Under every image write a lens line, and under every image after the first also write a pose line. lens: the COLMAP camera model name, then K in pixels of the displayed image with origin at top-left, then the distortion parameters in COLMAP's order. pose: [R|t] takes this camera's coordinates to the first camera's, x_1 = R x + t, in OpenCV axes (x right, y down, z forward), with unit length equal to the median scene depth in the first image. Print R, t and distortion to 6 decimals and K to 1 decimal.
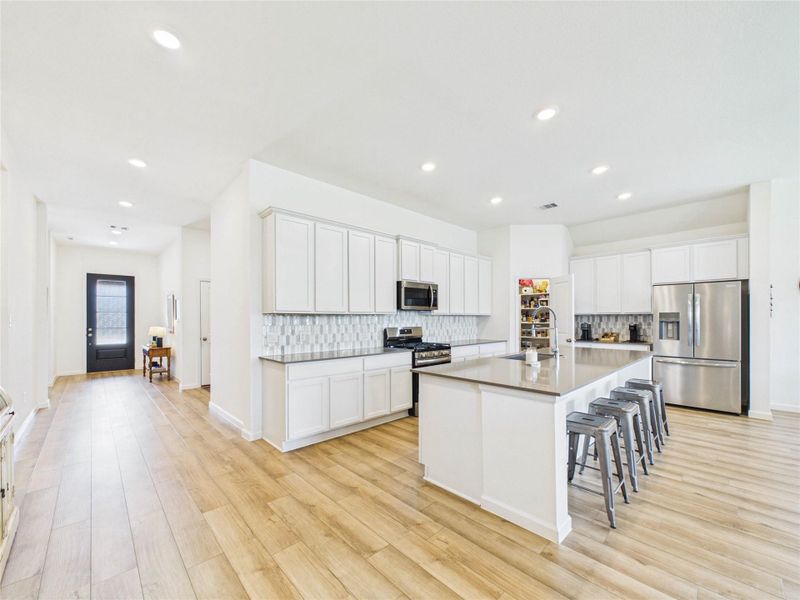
lens RADIAL K [[323.7, 0, 399.4], [0, 323.7, 318.8], [0, 0, 1]] dist [0.003503, -0.000928]
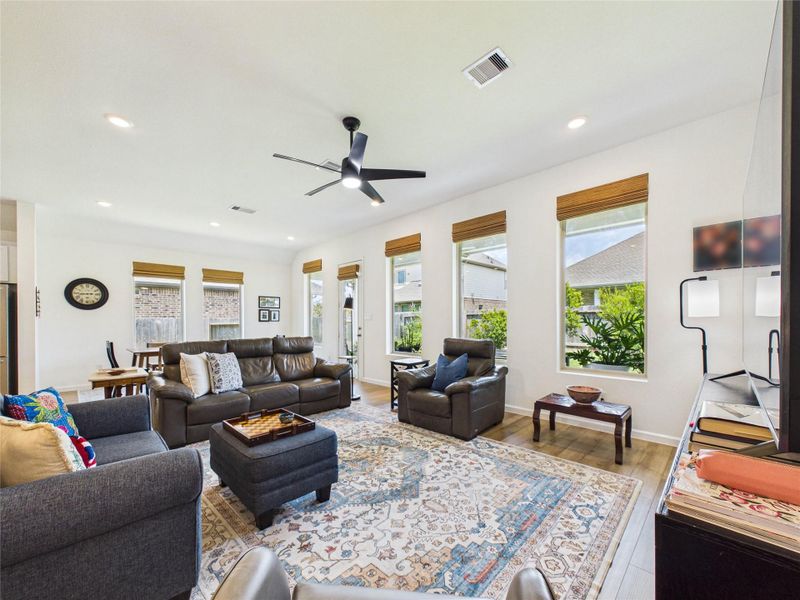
lens RADIAL K [[323.7, 0, 400.2], [0, 323.7, 324.9], [0, 0, 1]] dist [0.003503, -0.000928]
pose [[-0.026102, -0.011052, 0.999598, -0.095418], [0.003312, 0.999932, 0.011143, 0.013987], [-0.999654, 0.003602, -0.026064, -0.305034]]
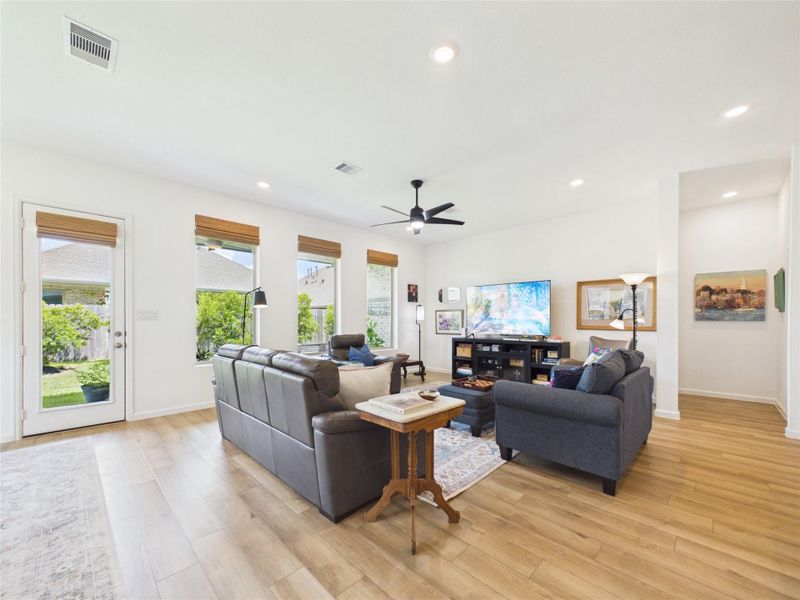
lens RADIAL K [[323.7, 0, 400.7], [0, 323.7, 321.8], [0, 0, 1]] dist [0.003503, -0.000928]
pose [[-0.999528, 0.004514, -0.030378, 0.674391], [0.004537, 0.999989, -0.000694, 0.015969], [0.030374, -0.000831, -0.999538, 0.749718]]
